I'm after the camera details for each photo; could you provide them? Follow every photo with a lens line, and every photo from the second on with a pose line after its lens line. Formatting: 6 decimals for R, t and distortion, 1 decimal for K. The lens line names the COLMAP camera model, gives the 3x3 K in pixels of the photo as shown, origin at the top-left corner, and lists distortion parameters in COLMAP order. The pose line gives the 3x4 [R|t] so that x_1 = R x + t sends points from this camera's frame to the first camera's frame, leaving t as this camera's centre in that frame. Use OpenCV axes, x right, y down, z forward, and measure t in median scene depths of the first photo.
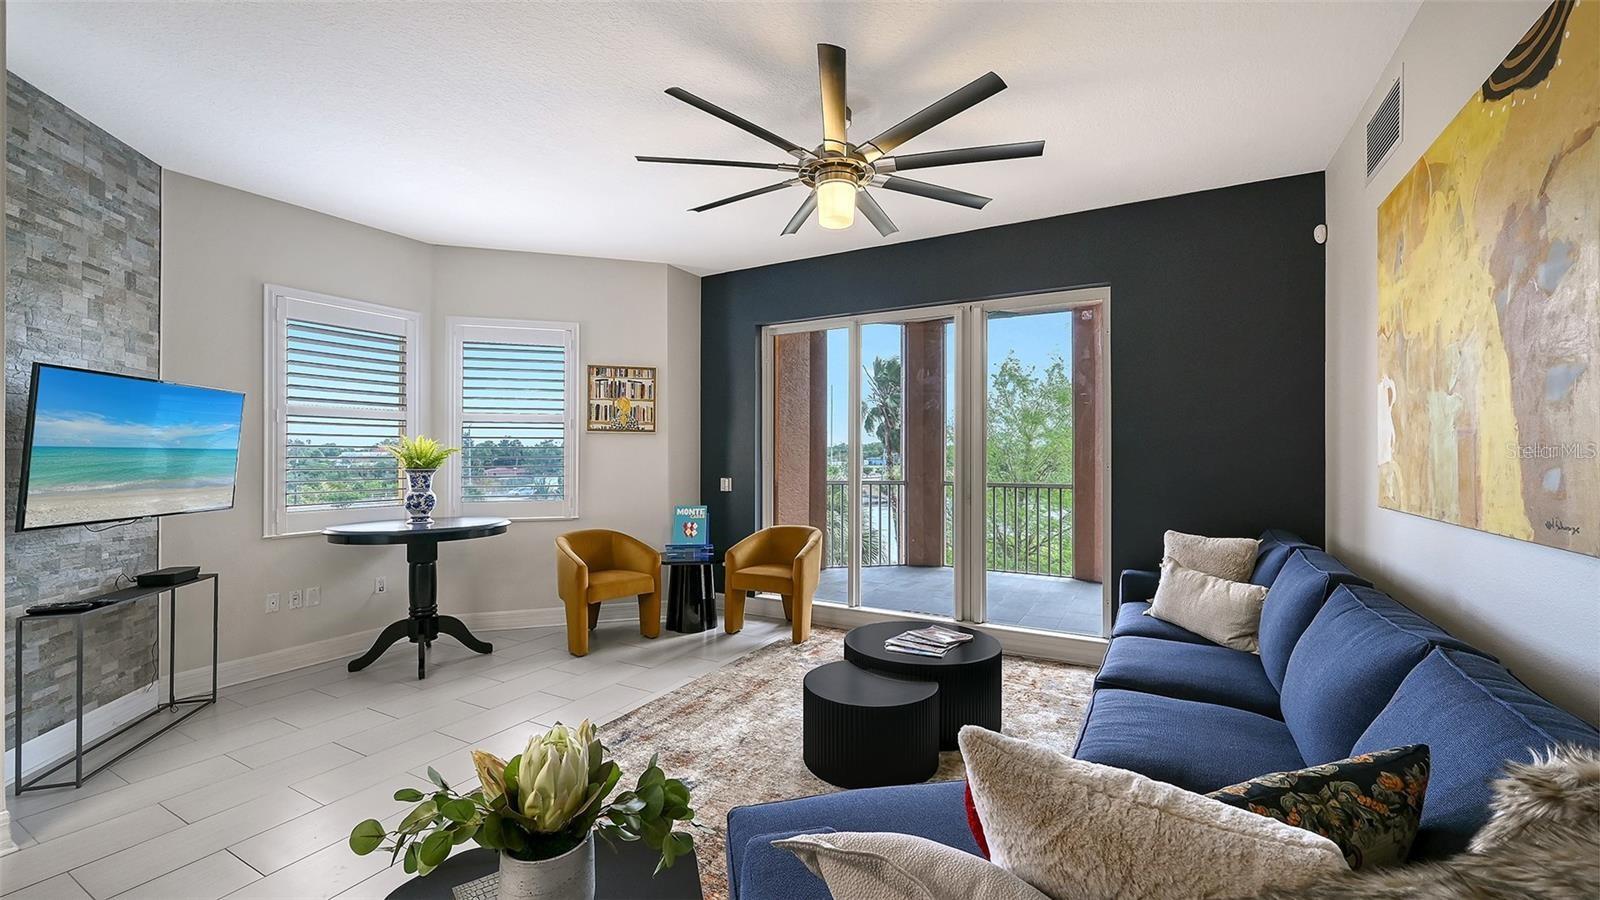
lens RADIAL K [[638.0, 0, 793.1], [0, 638.0, 450.8], [0, 0, 1]] dist [-0.002919, -0.000545]
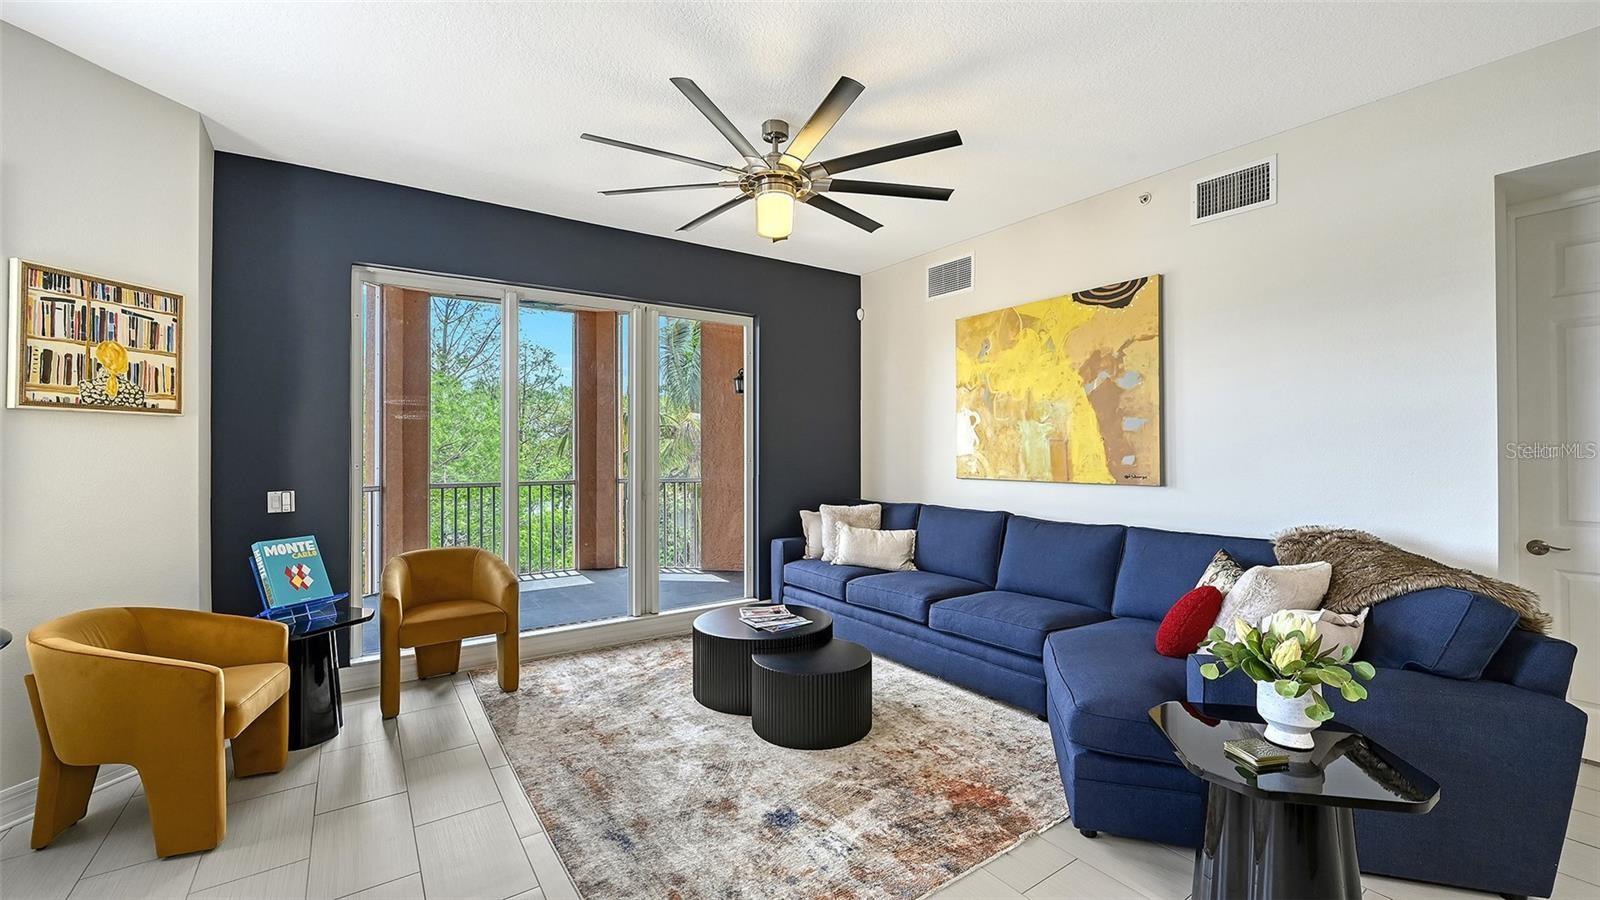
lens RADIAL K [[638.0, 0, 803.0], [0, 638.0, 446.2], [0, 0, 1]] dist [-0.002919, -0.000545]
pose [[0.433703, 0.002182, 0.901053, -0.489211], [-0.001439, 0.999997, -0.001729, -0.001252], [-0.901055, -0.000547, 0.433705, 0.292494]]
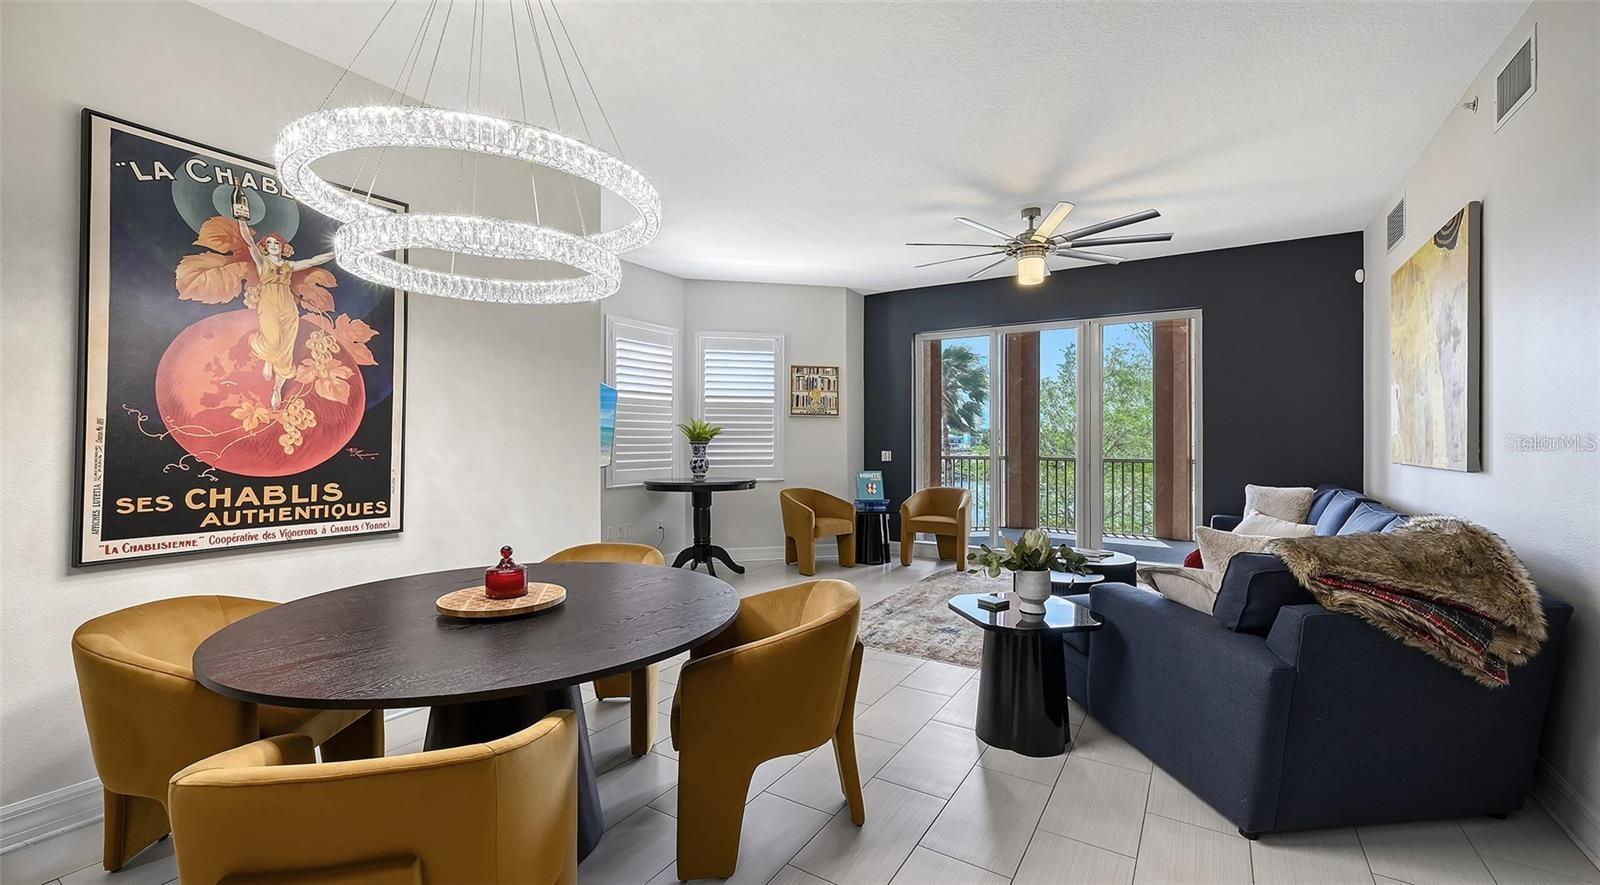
lens RADIAL K [[638.0, 0, 795.1], [0, 638.0, 432.8], [0, 0, 1]] dist [-0.002919, -0.000545]
pose [[0.998440, 0.001565, -0.055818, -0.238356], [-0.001629, 0.999998, -0.001102, 0.008075], [0.055816, 0.001191, 0.998440, -0.332842]]
